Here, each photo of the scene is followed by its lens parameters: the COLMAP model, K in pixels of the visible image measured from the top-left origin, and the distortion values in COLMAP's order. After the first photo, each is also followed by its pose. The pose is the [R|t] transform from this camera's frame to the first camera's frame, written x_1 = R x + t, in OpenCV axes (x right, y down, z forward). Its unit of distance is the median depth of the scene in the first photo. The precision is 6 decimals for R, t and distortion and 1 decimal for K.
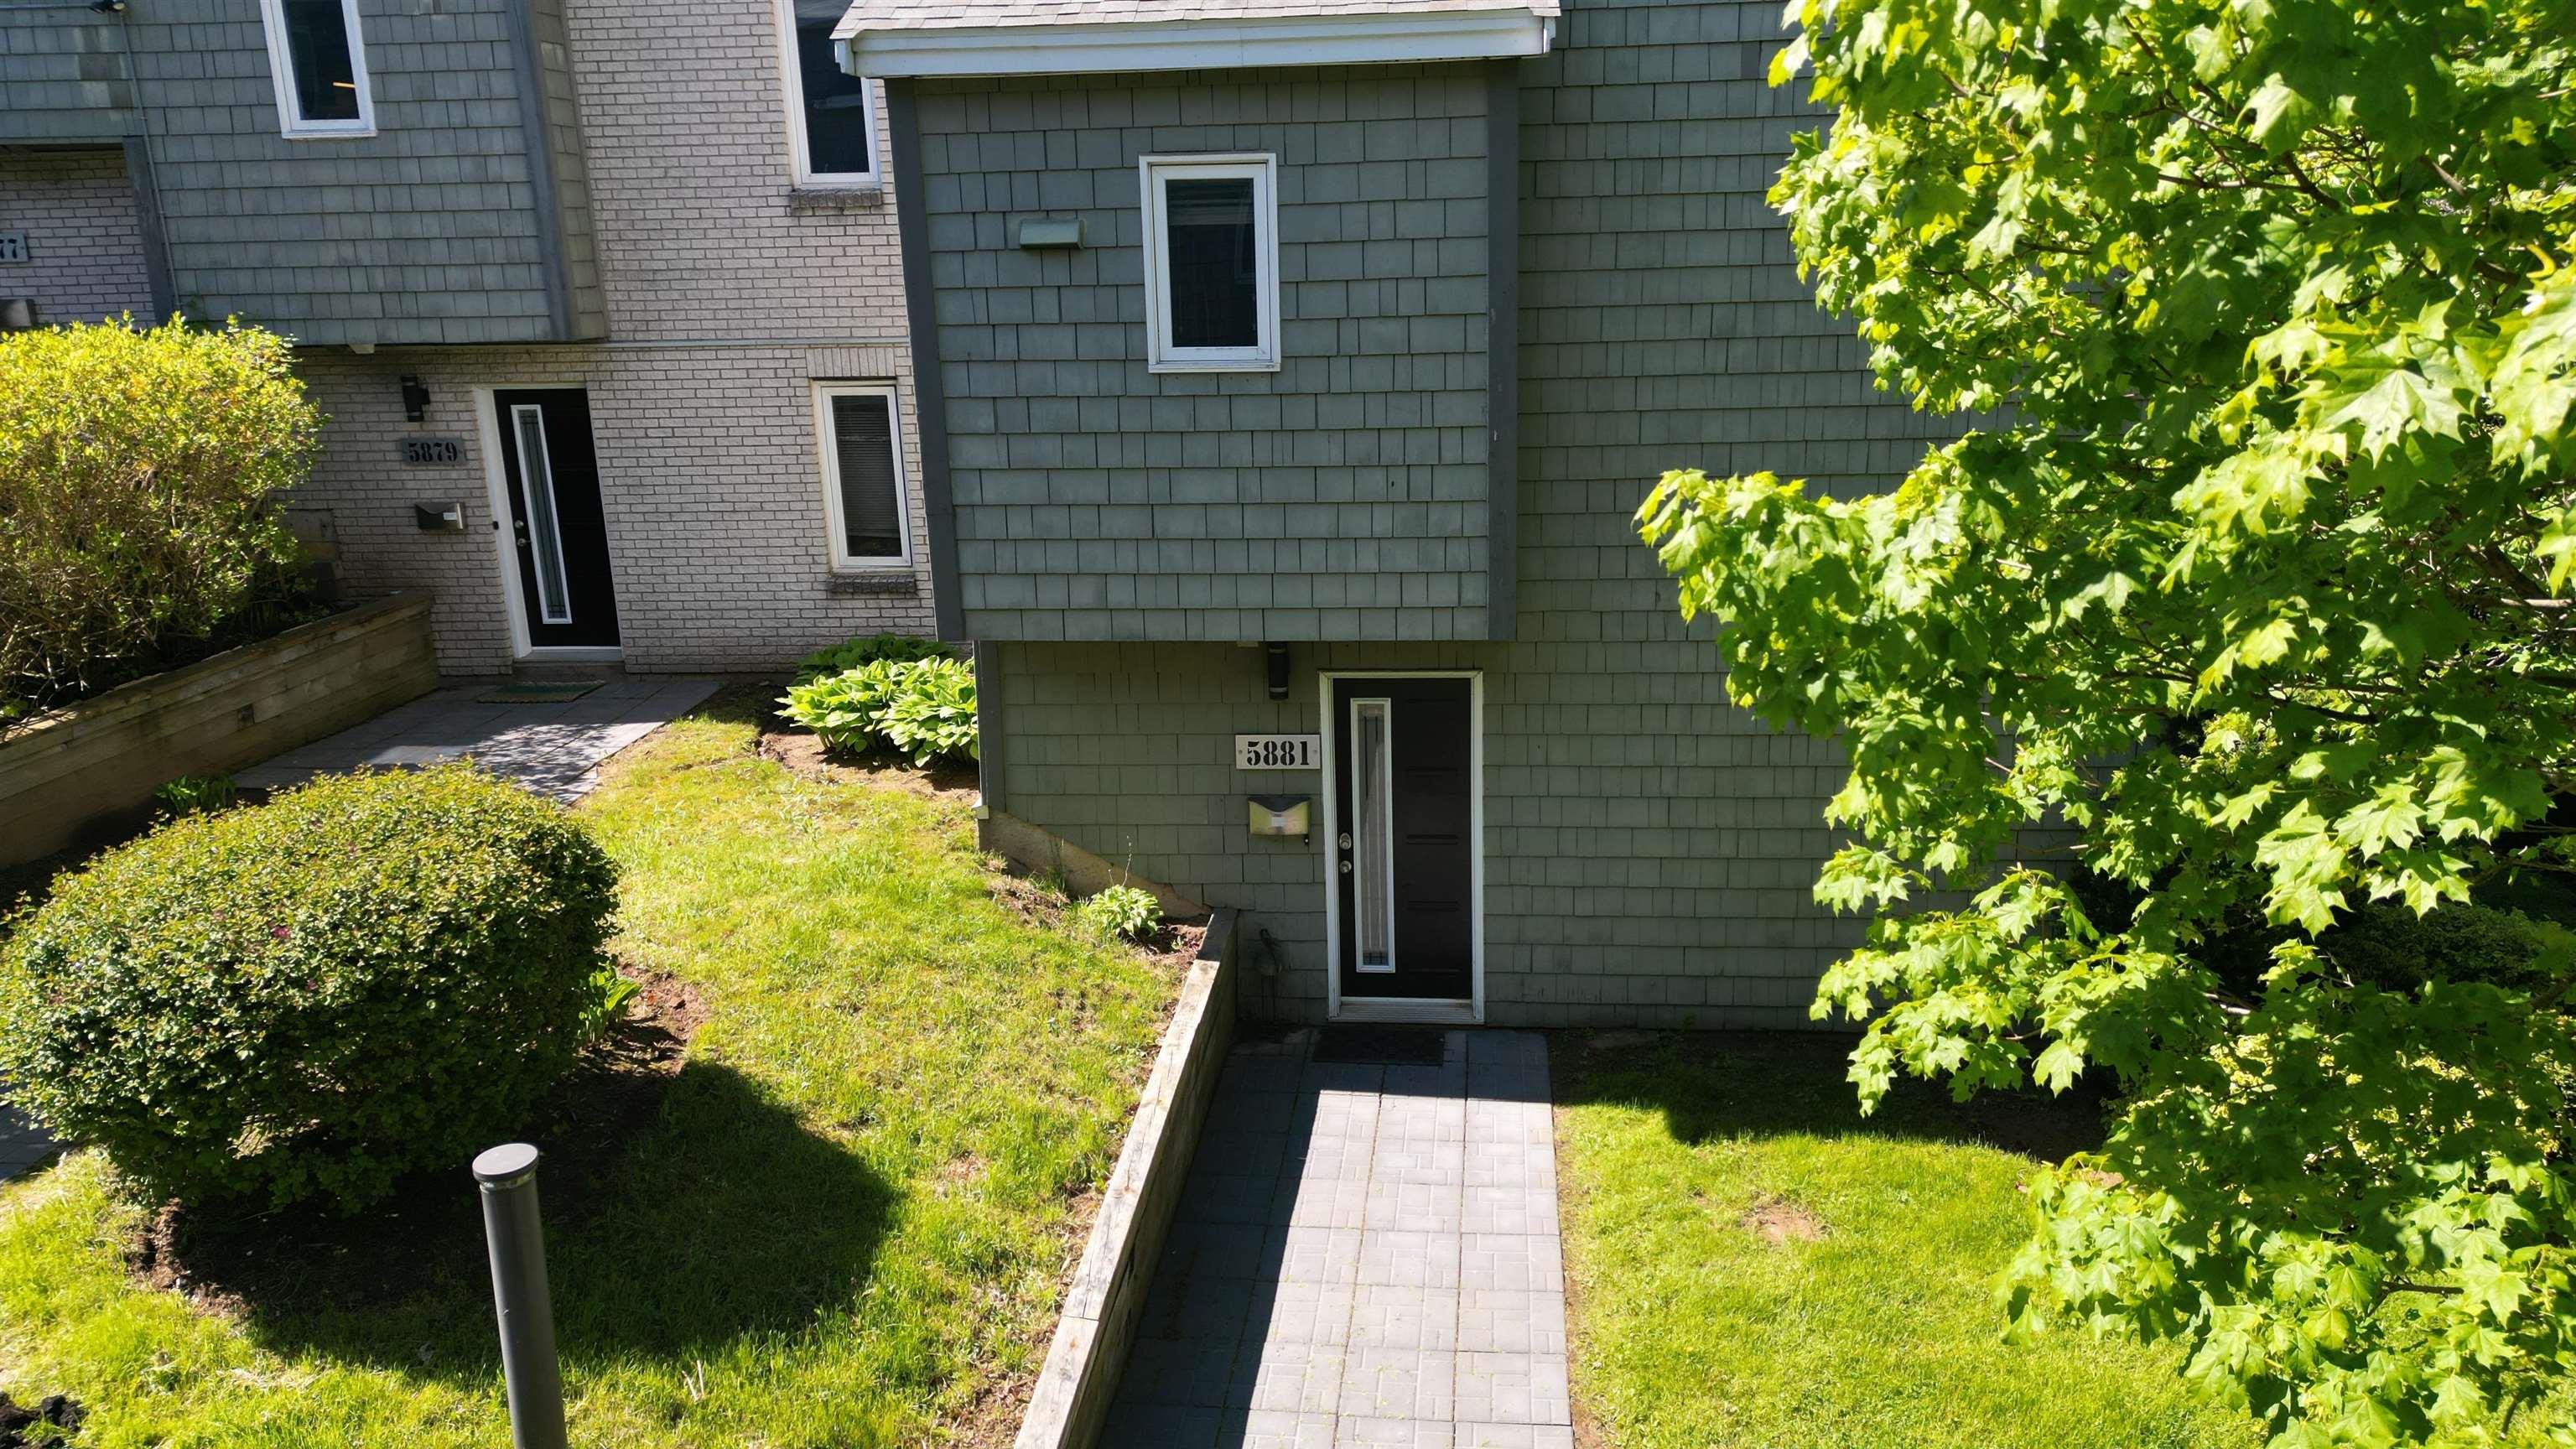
lens RADIAL K [[1807.4, 0, 1293.0], [0, 1807.4, 717.1], [0, 0, 1]] dist [0.084778, -0.066237]
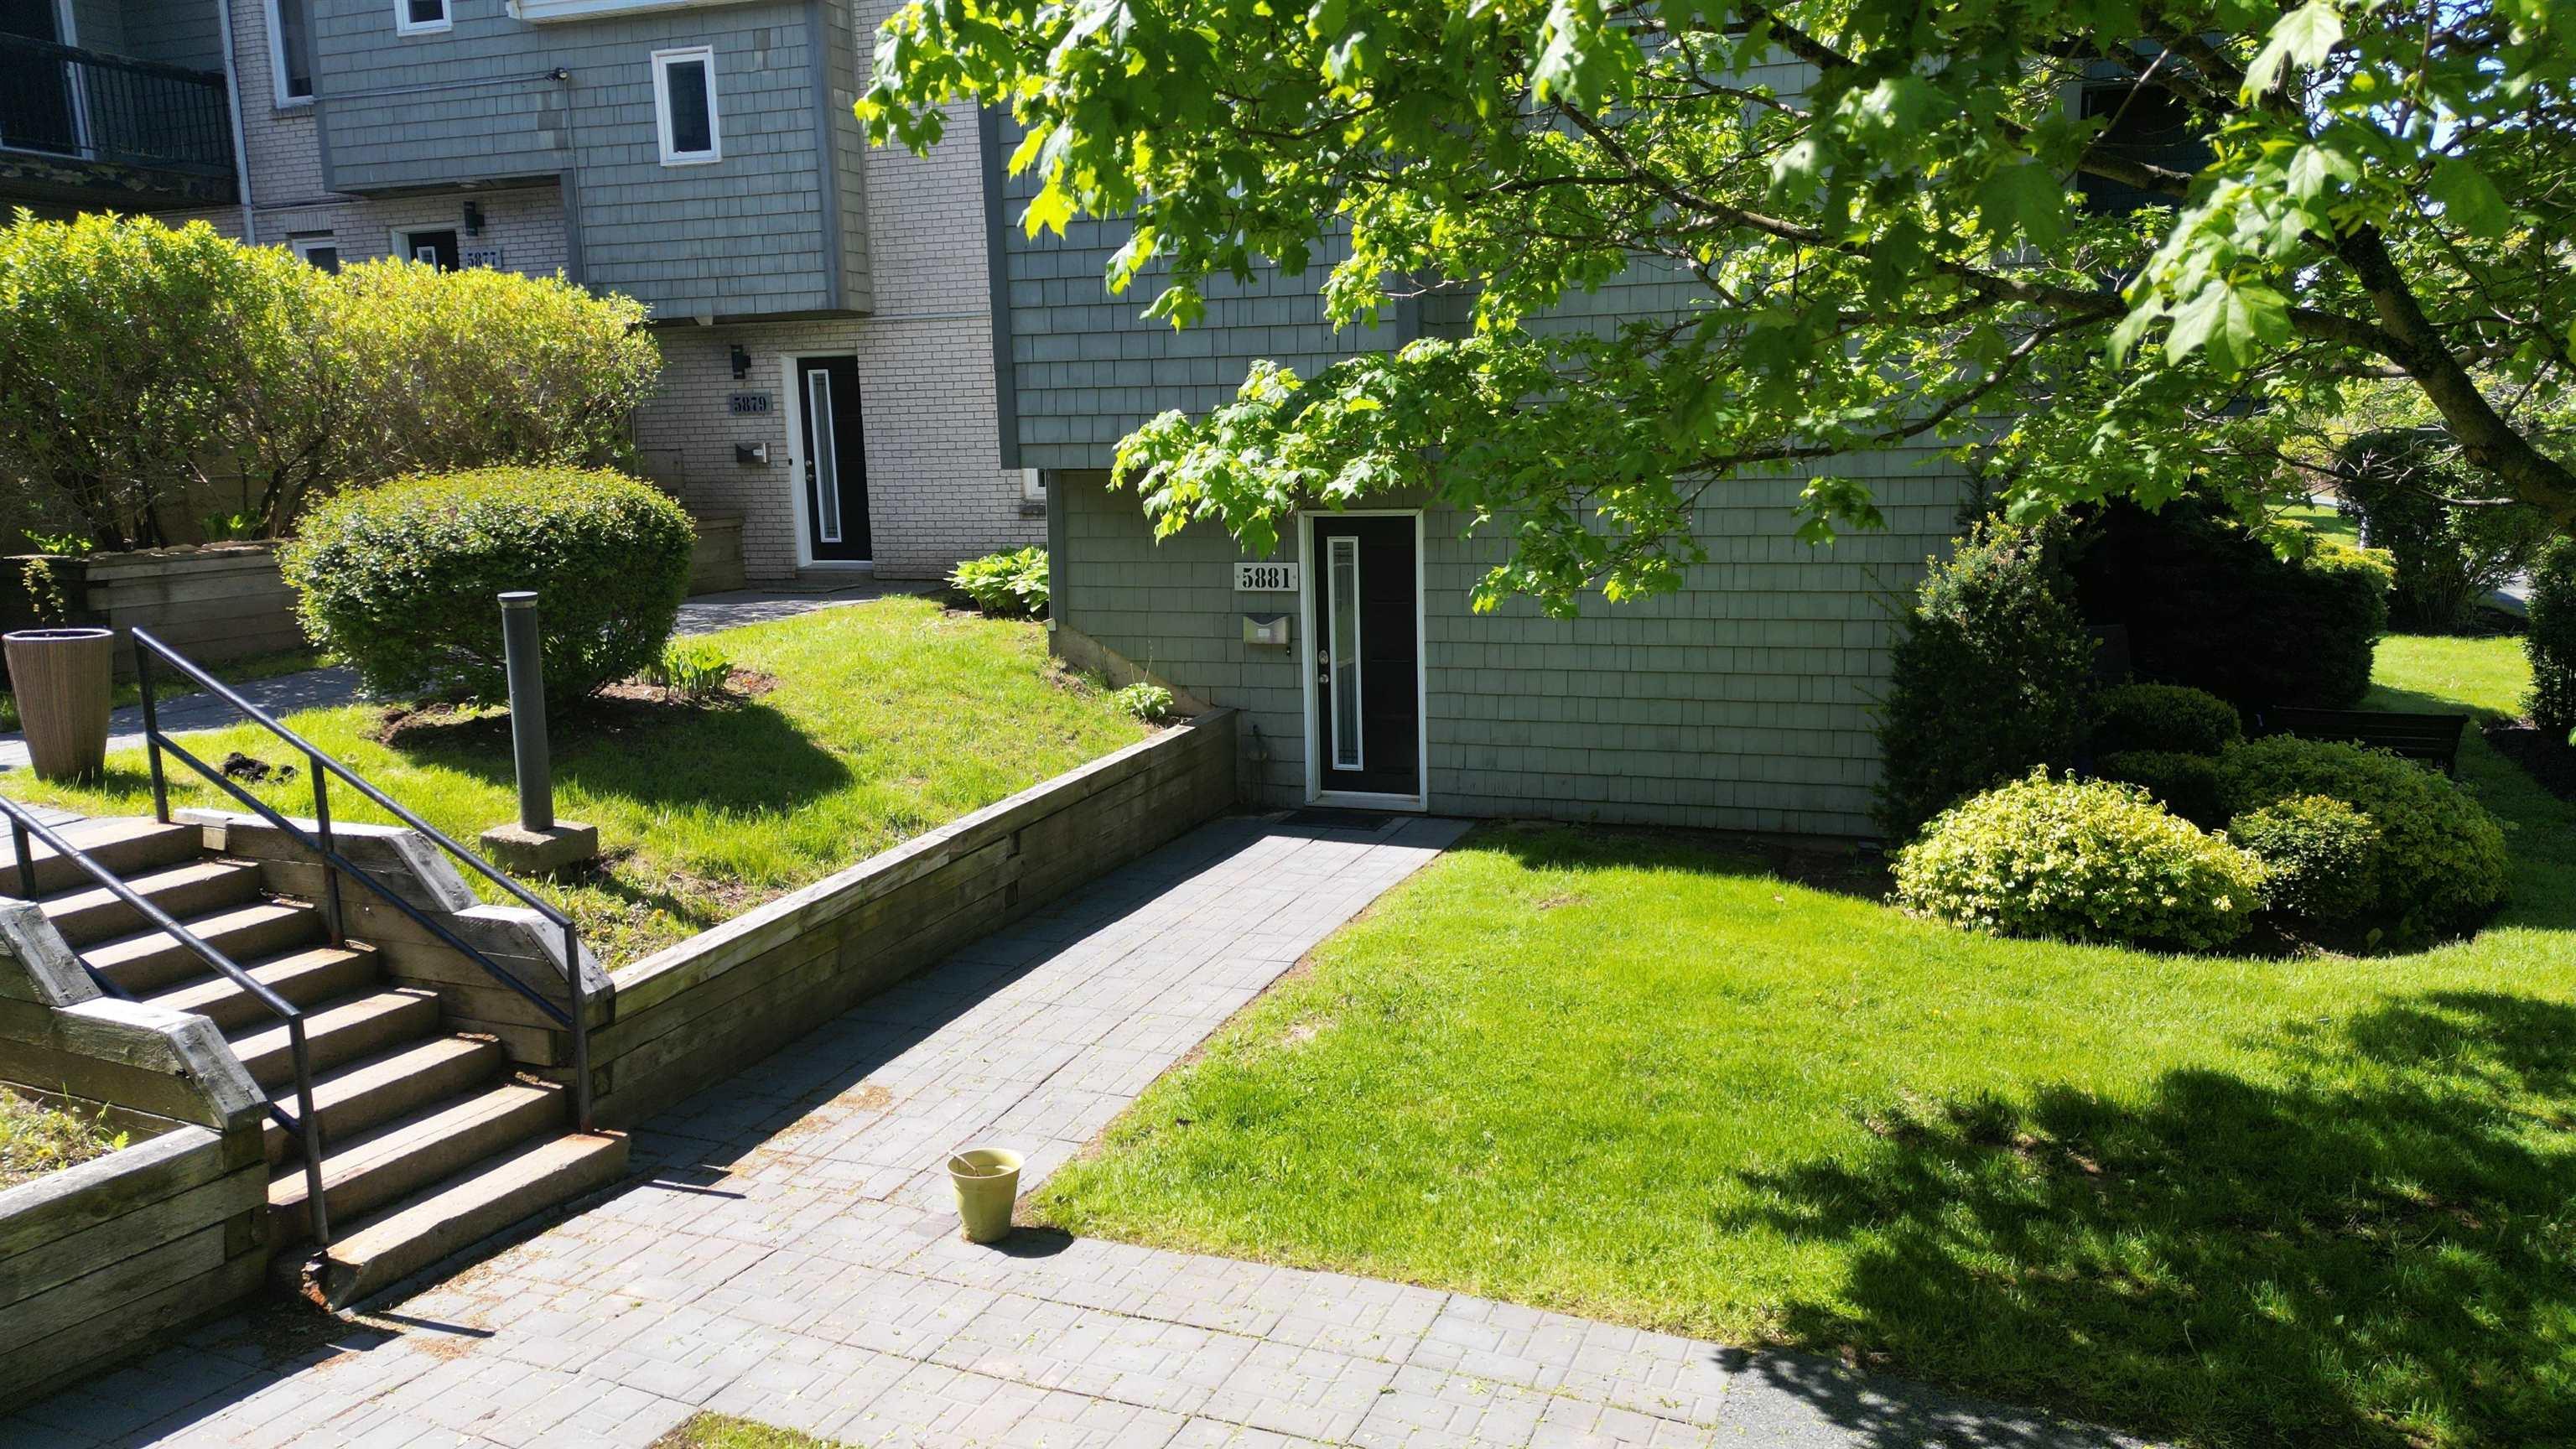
lens RADIAL K [[1807.4, 0, 1300.2], [0, 1807.4, 709.8], [0, 0, 1]] dist [0.084778, -0.066237]
pose [[0.969140, 0.042082, -0.242894, 0.261135], [-0.066185, 0.993563, -0.091939, 0.181884], [0.237462, 0.105178, 0.965686, -0.158554]]
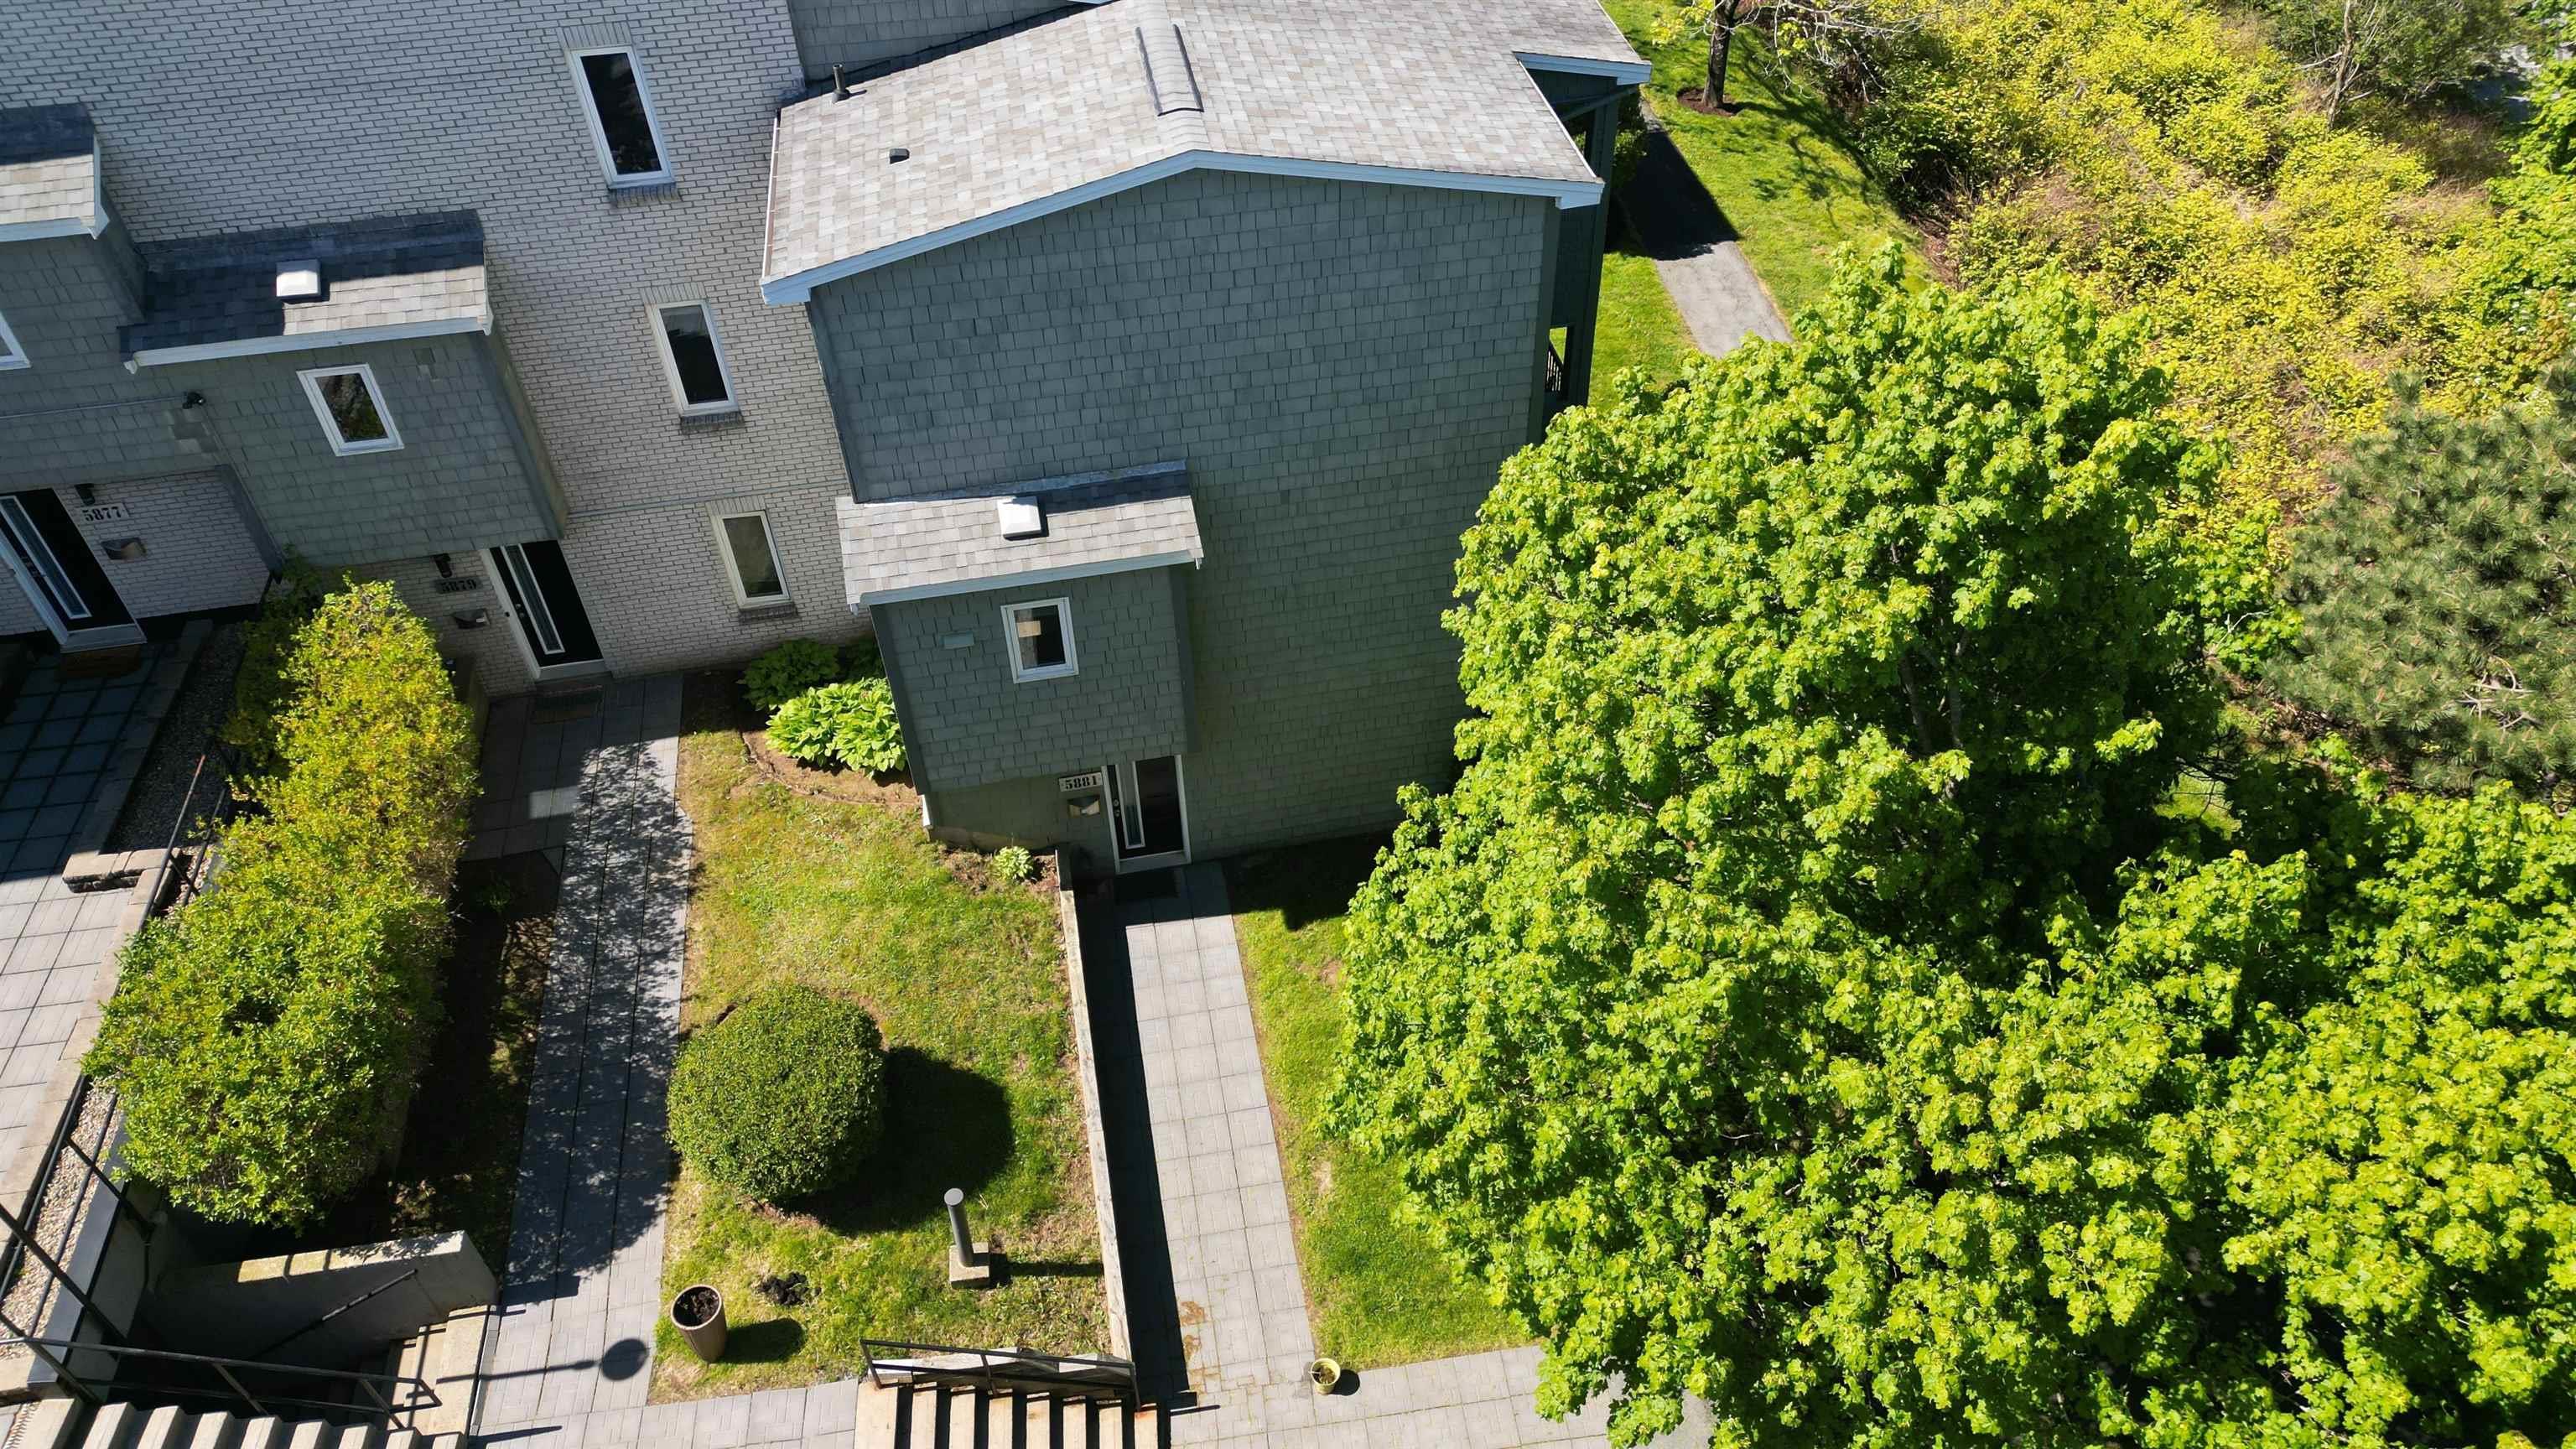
lens RADIAL K [[1807.4, 0, 1296.1], [0, 1807.4, 722.2], [0, 0, 1]] dist [0.084778, -0.066237]
pose [[0.958785, -0.190703, 0.210626, -0.152926], [0.069082, 0.875512, 0.478232, -0.792388], [-0.275606, -0.443971, 0.852602, -0.601077]]
